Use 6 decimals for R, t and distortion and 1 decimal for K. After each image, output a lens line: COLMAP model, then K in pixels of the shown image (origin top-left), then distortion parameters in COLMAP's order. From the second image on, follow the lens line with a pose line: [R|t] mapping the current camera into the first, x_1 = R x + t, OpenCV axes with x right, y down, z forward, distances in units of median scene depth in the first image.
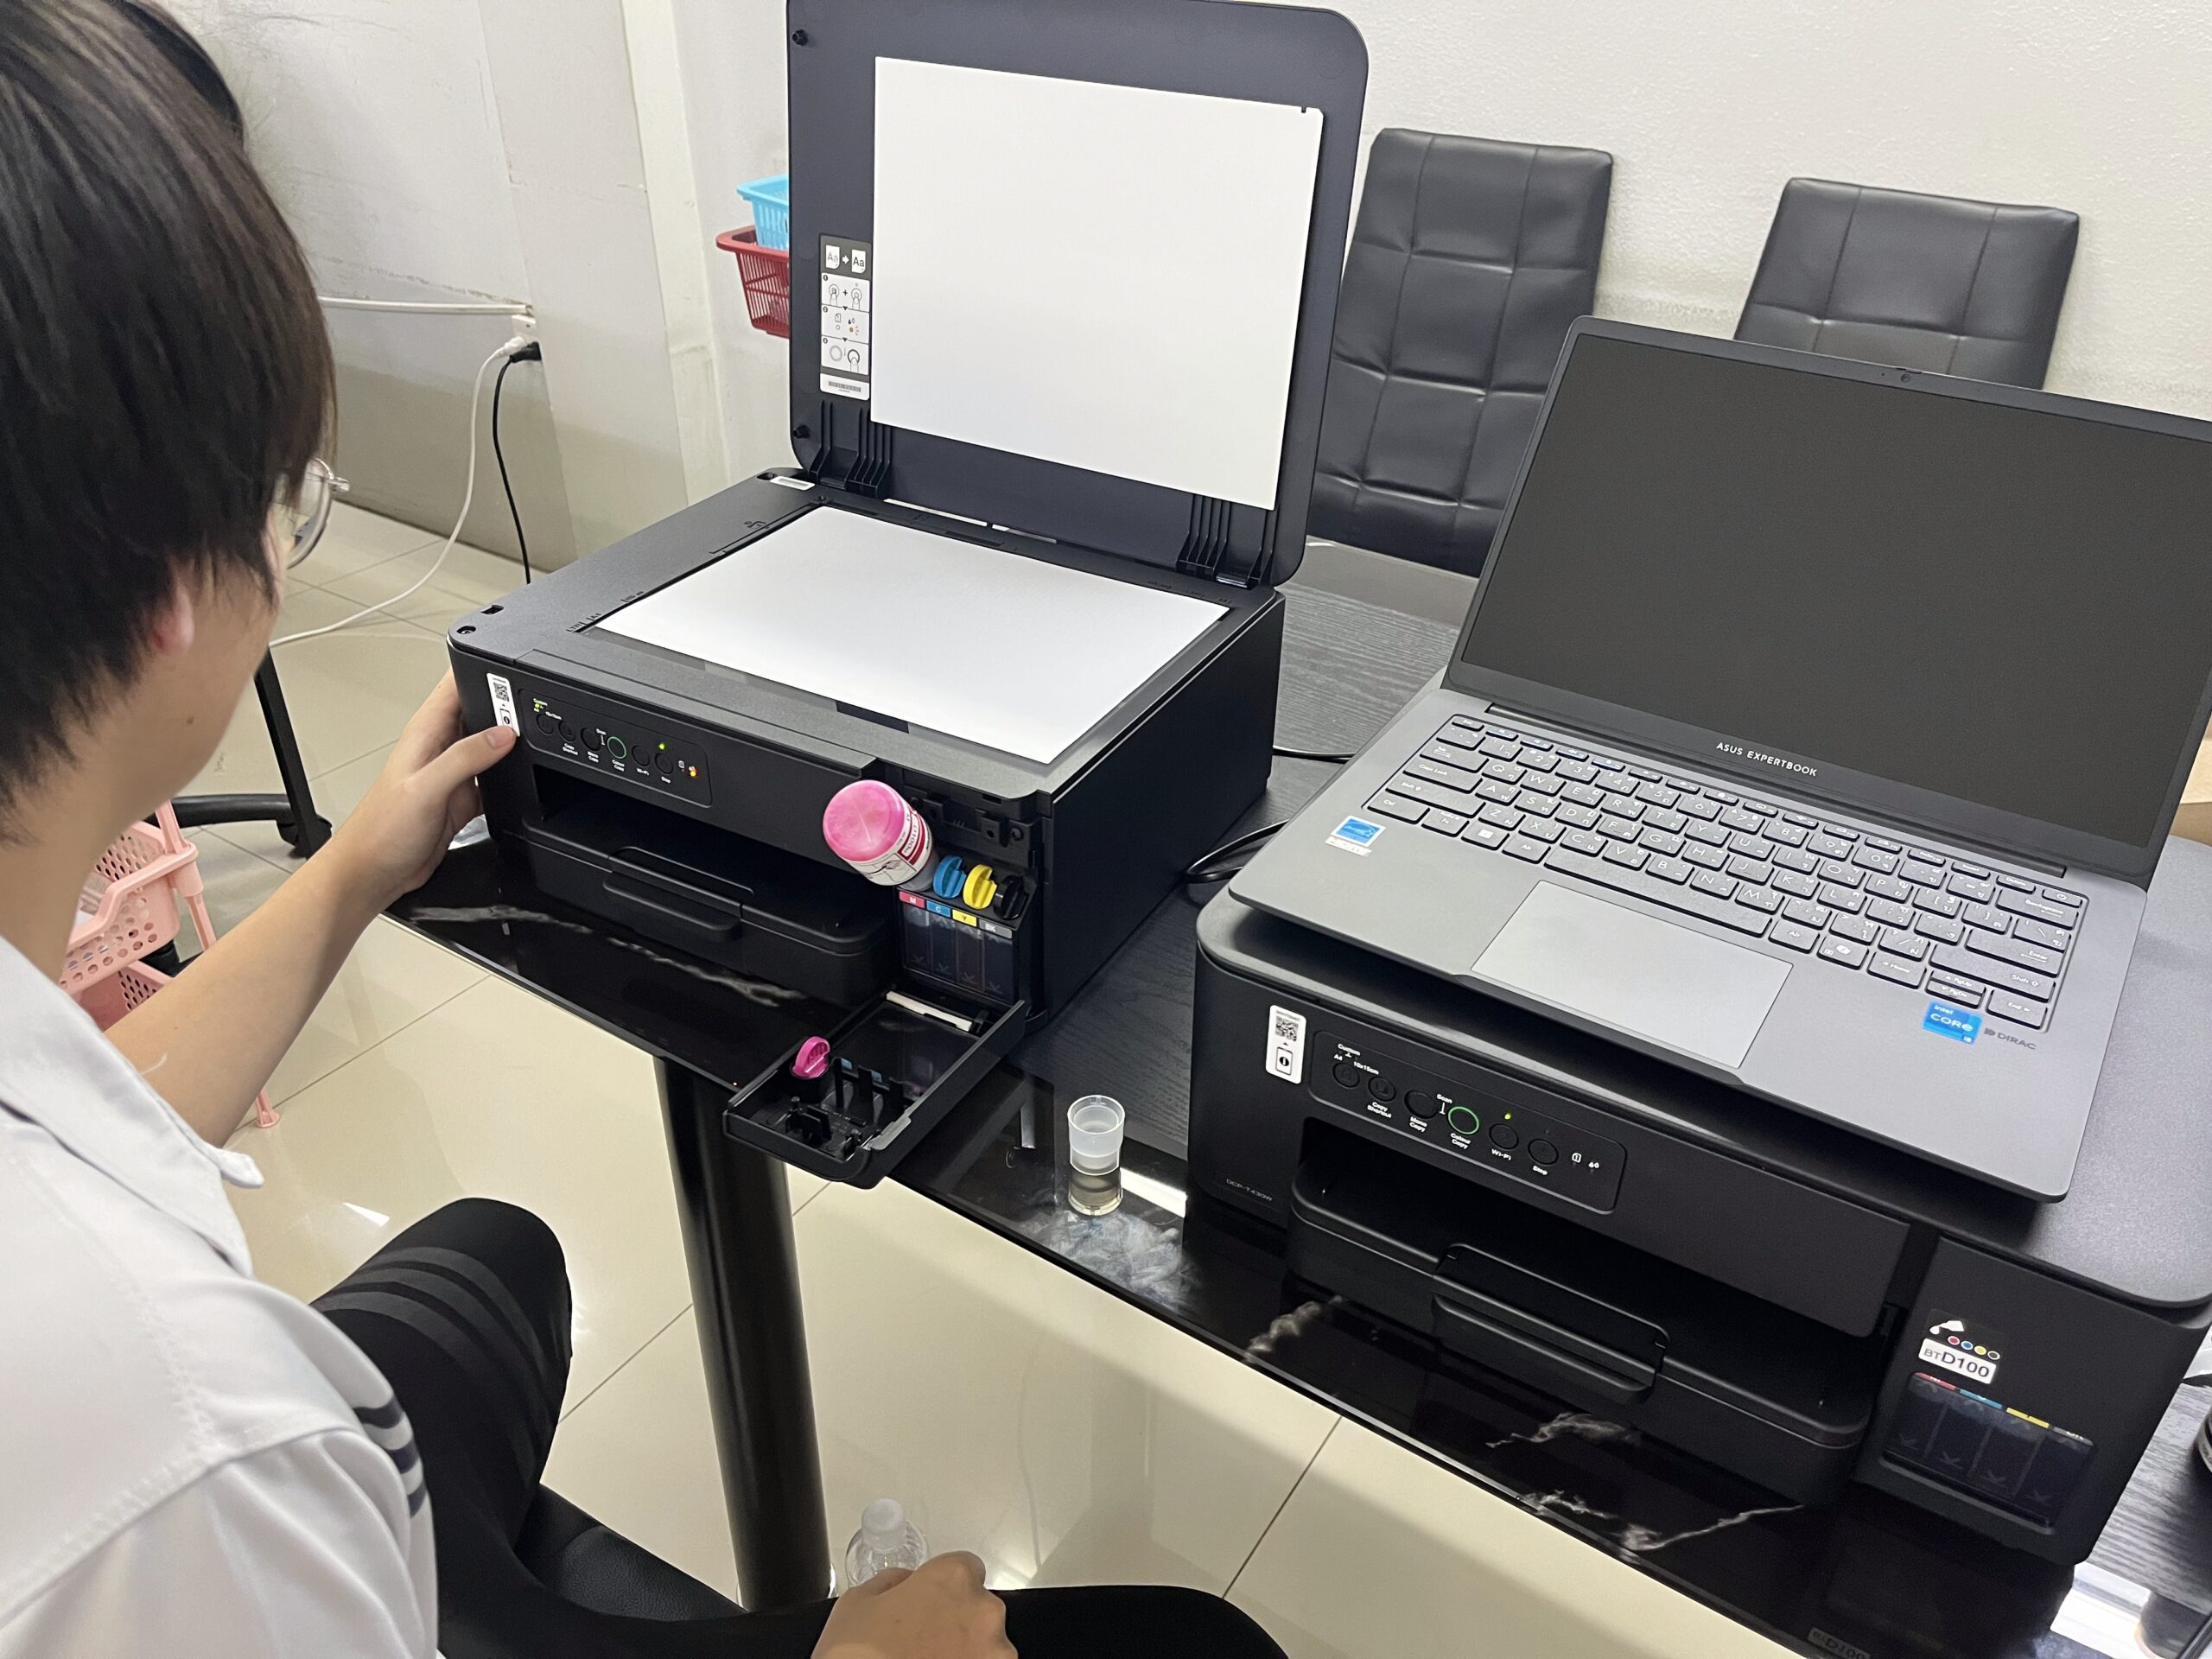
lens RADIAL K [[1680.2, 0, 1106.0], [0, 1680.2, 829.5], [0, 0, 1]] dist [0.058913, -0.102891]
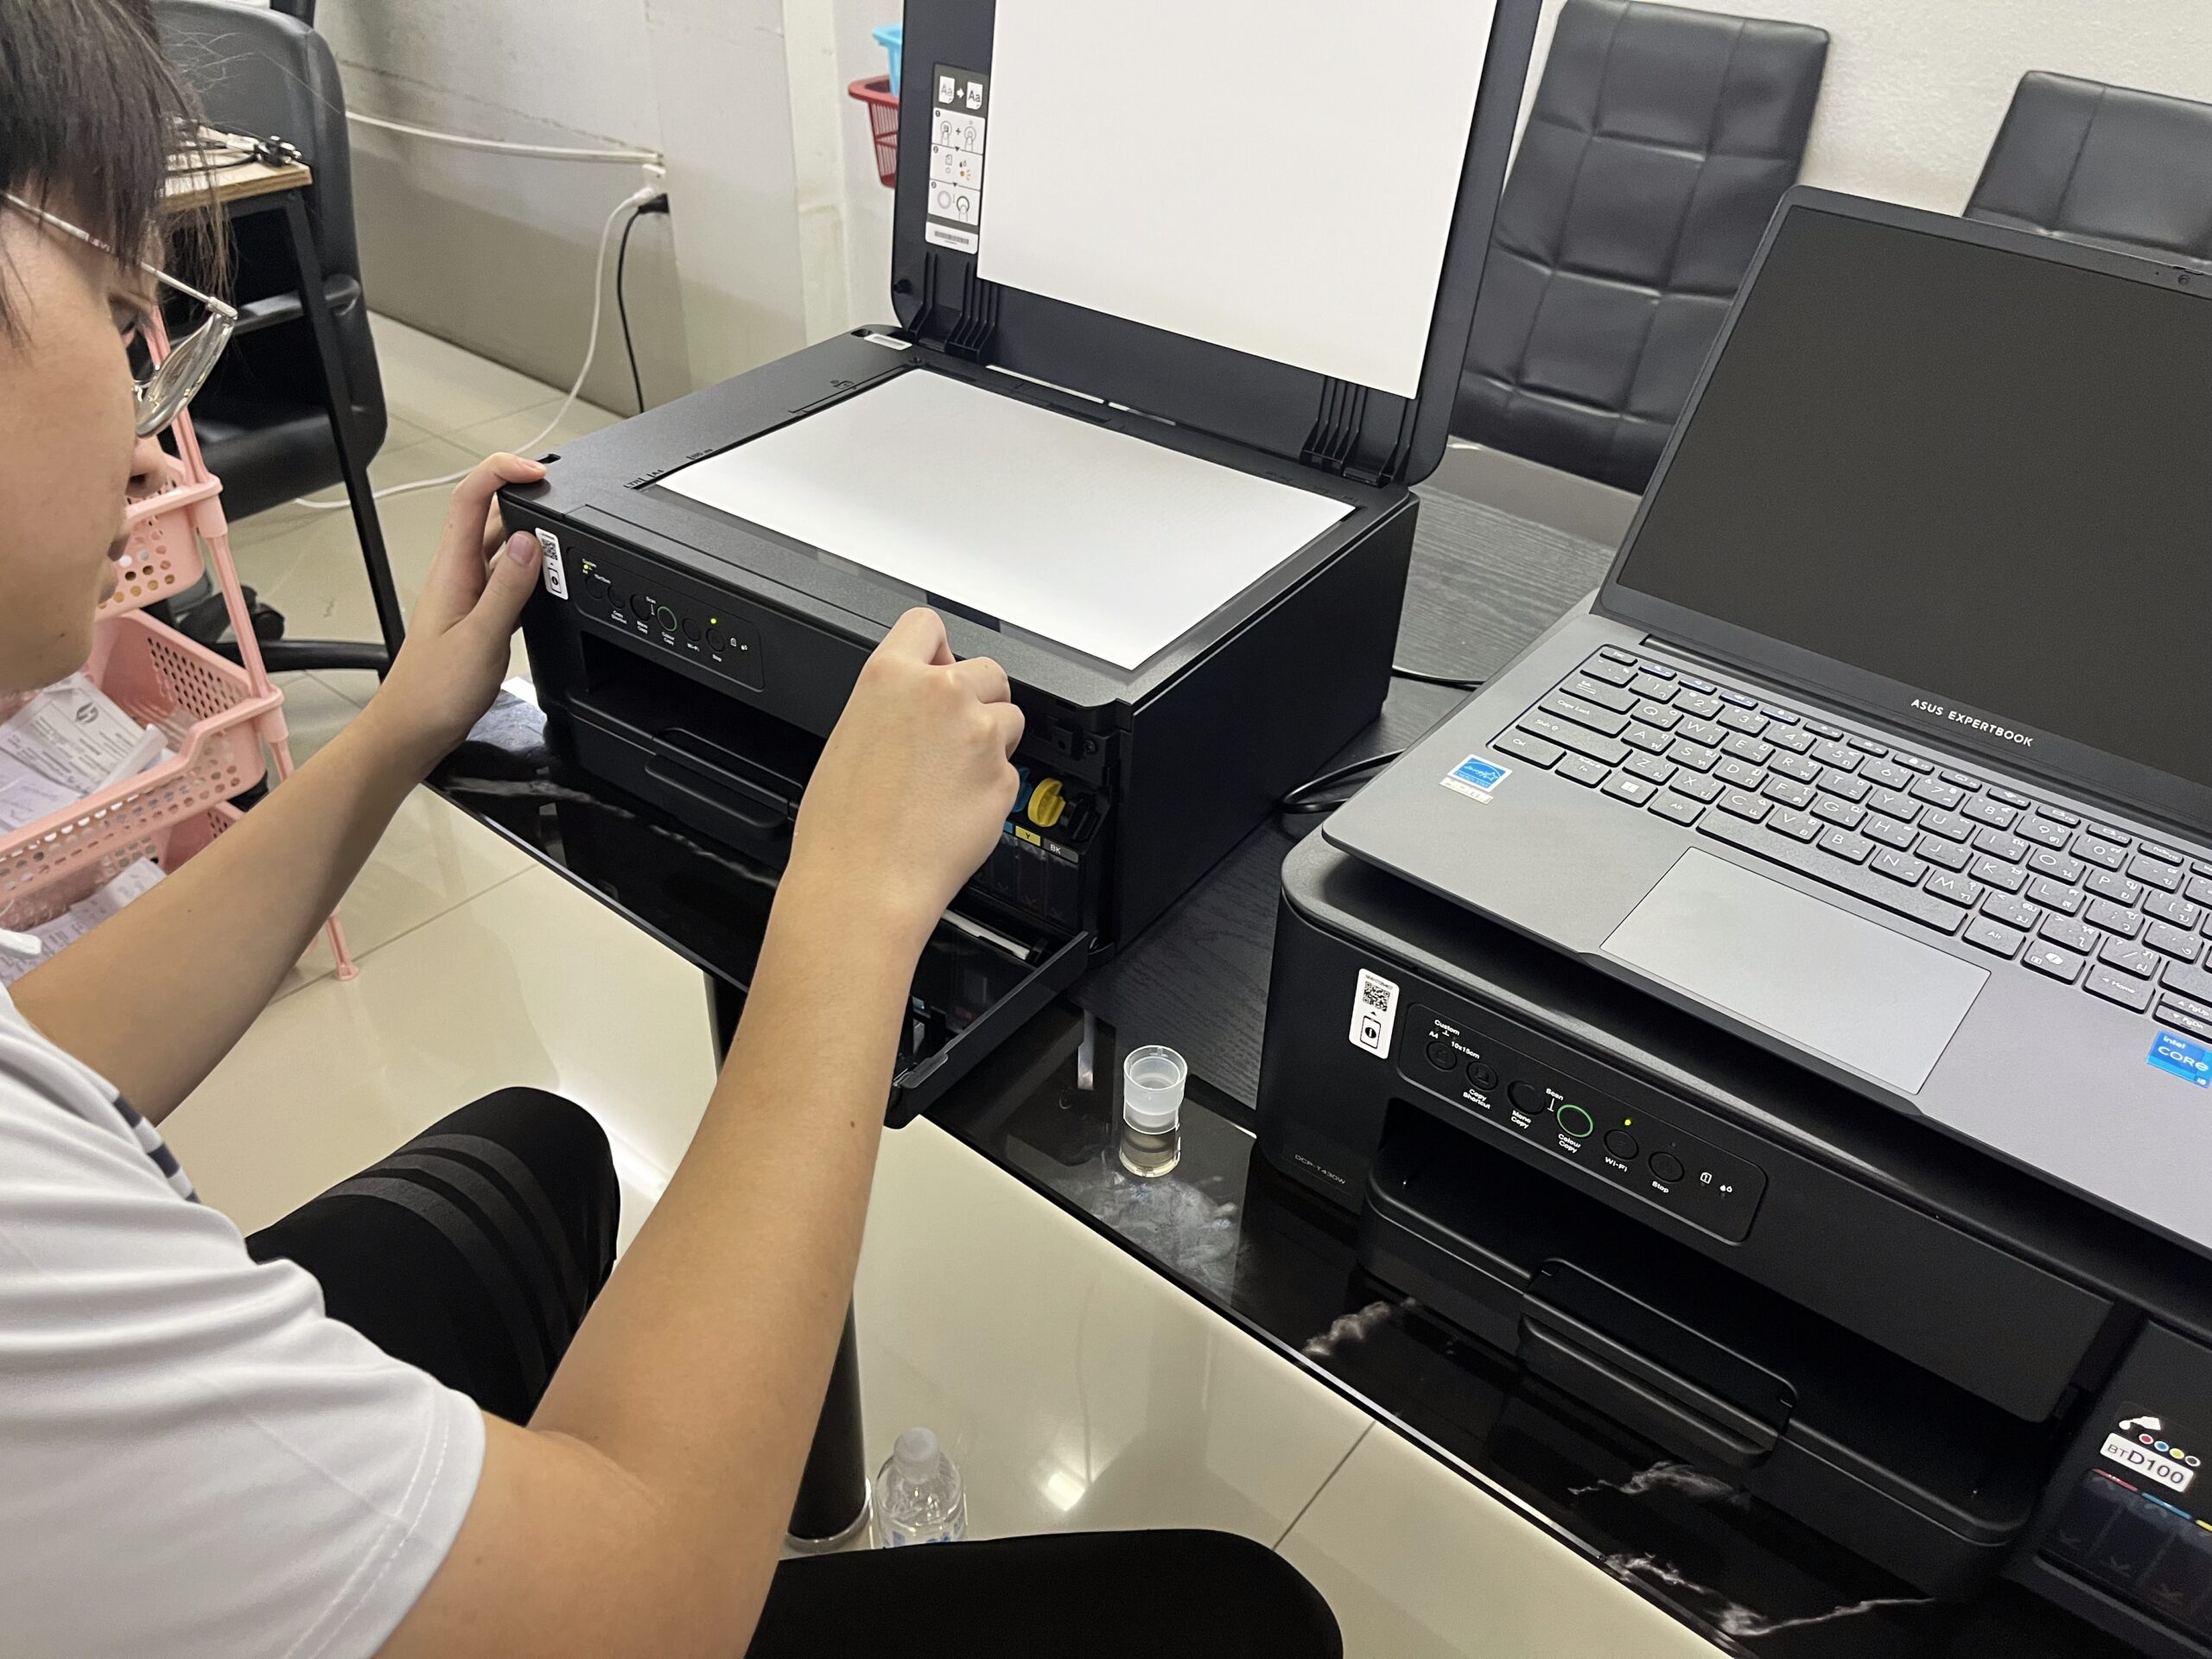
lens RADIAL K [[1680.2, 0, 1106.0], [0, 1680.2, 829.5], [0, 0, 1]] dist [0.058913, -0.102891]
pose [[0.994977, 0.075288, -0.065972, 0.016733], [-0.071342, 0.995630, 0.060258, -0.007843], [0.070221, -0.055249, 0.996000, 0.112626]]
